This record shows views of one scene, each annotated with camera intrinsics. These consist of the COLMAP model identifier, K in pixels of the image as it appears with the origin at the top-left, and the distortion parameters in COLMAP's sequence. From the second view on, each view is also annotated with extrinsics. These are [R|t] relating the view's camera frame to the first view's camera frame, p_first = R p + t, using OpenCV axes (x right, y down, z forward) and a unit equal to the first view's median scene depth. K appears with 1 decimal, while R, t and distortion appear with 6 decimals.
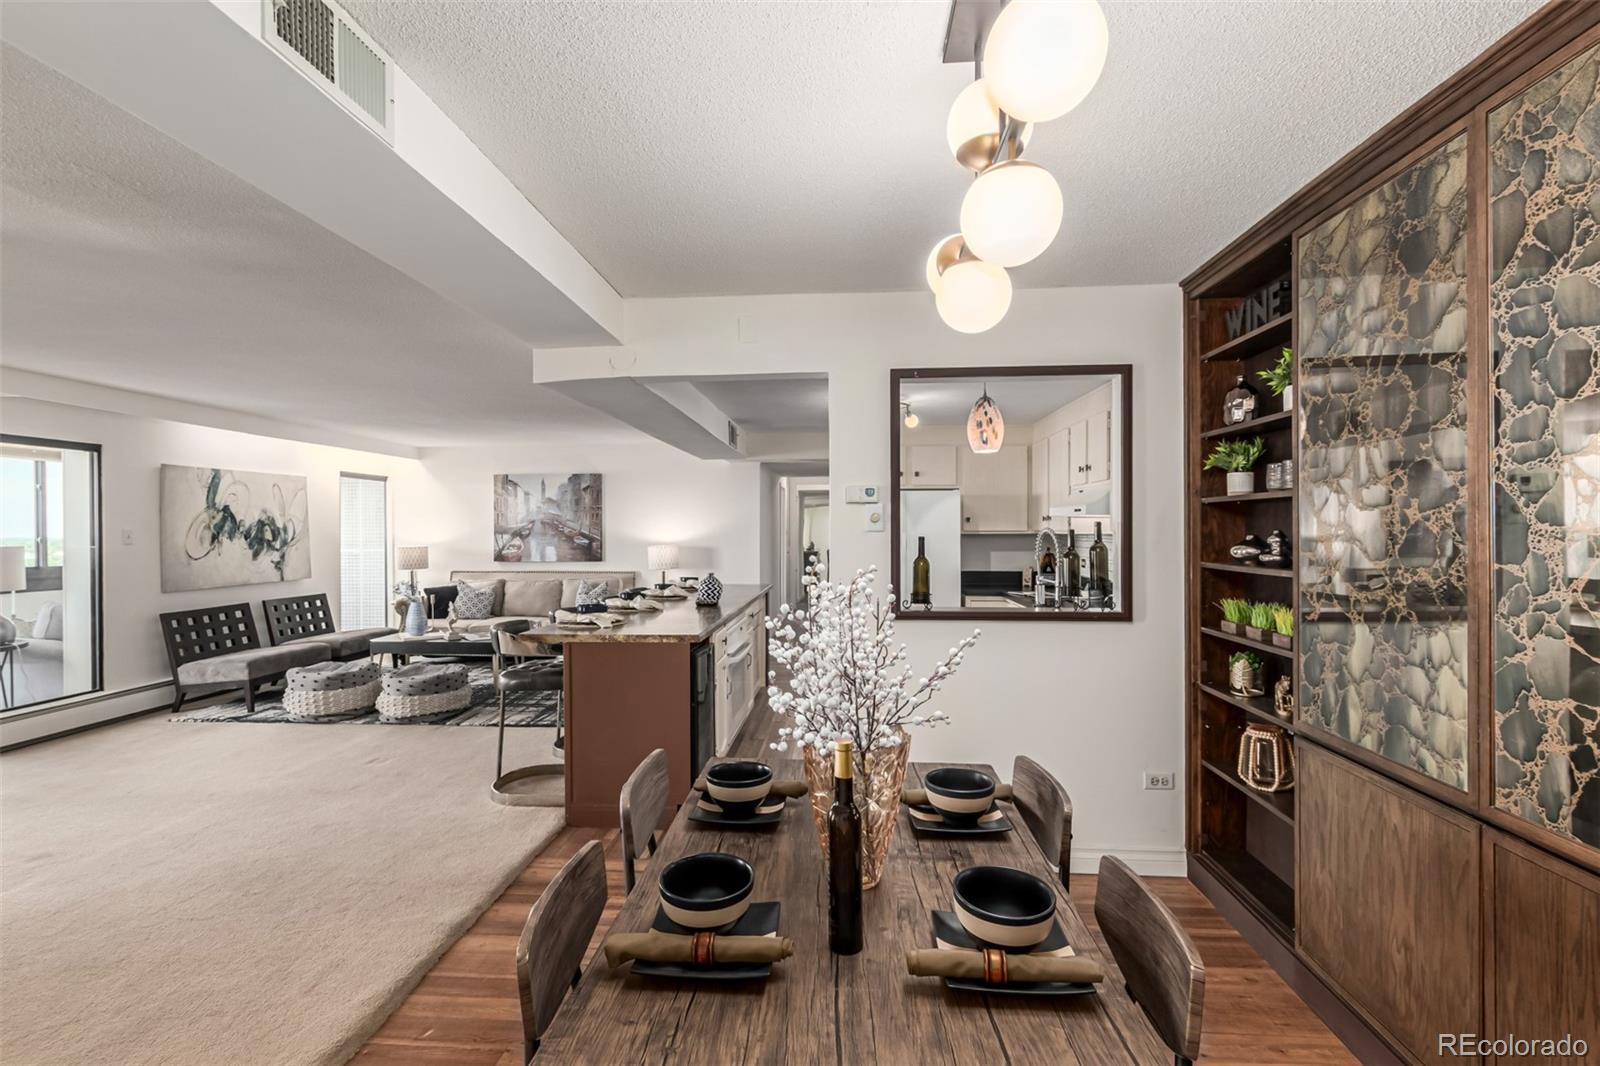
lens RADIAL K [[736.6, 0, 799.9], [0, 736.6, 538.0], [0, 0, 1]] dist [0.000292, 0.000216]
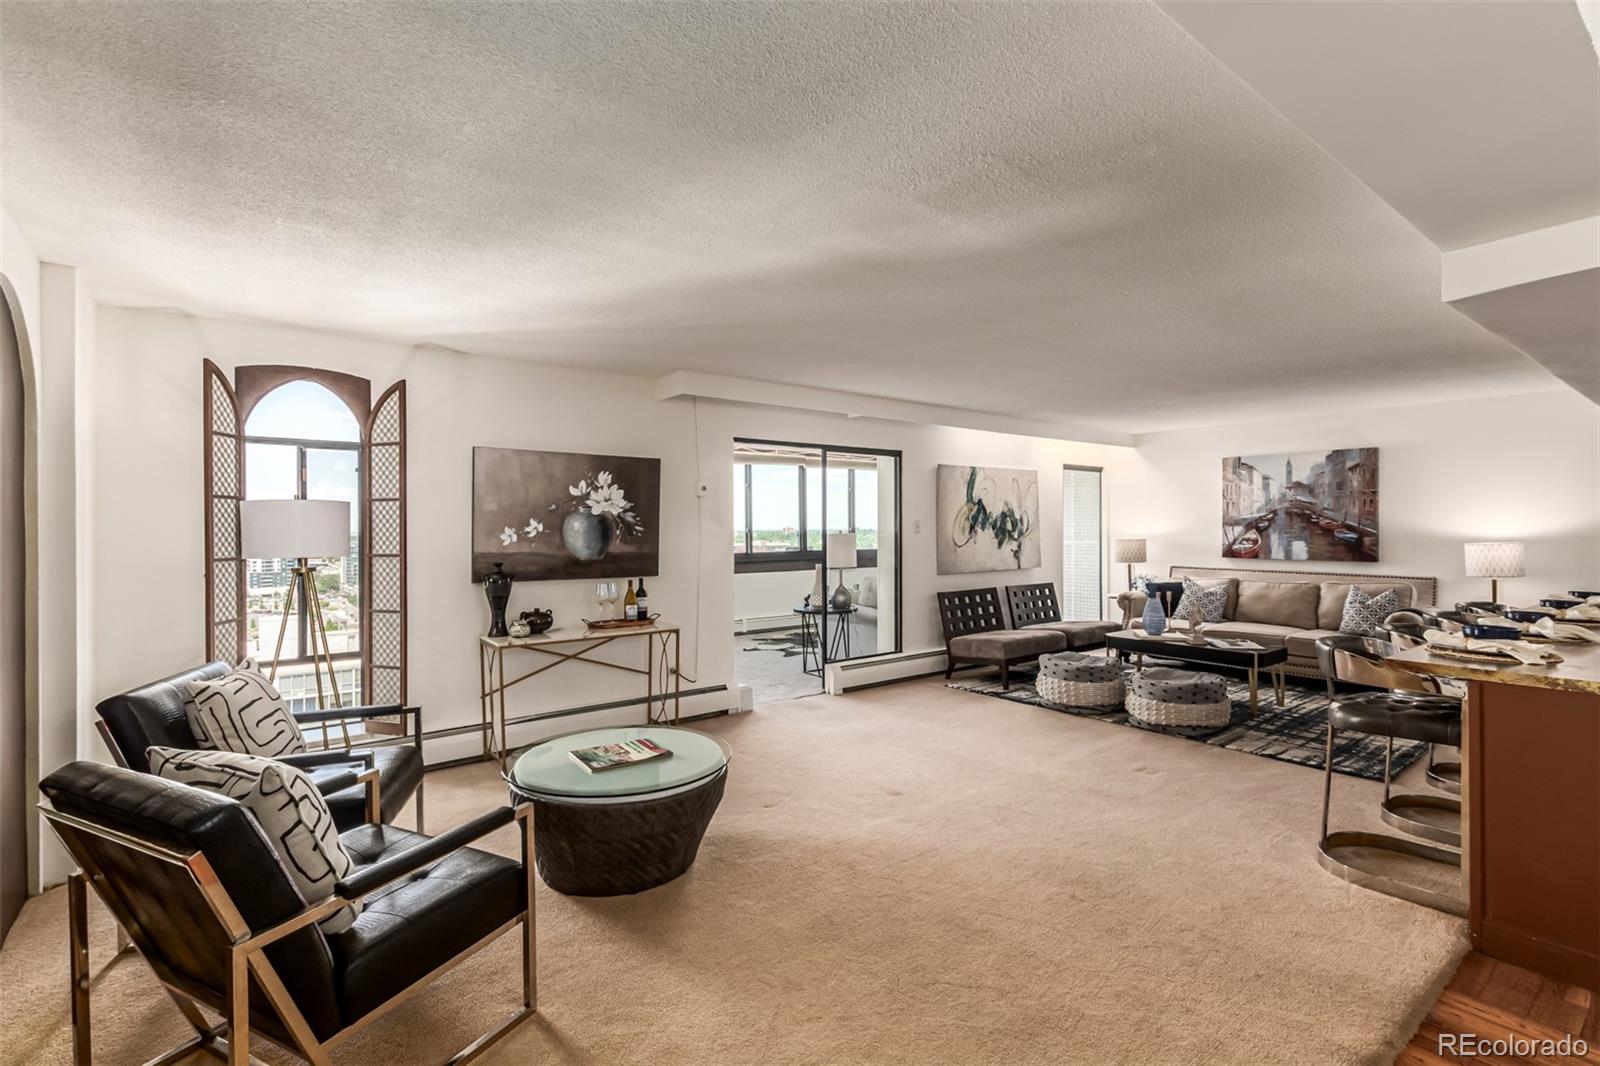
lens RADIAL K [[736.6, 0, 791.0], [0, 736.6, 534.4], [0, 0, 1]] dist [0.000292, 0.000216]
pose [[0.667229, 0.010506, -0.744779, -0.145250], [-0.008794, 0.999942, 0.006228, 0.005251], [0.744801, 0.002394, 0.667282, 0.045166]]
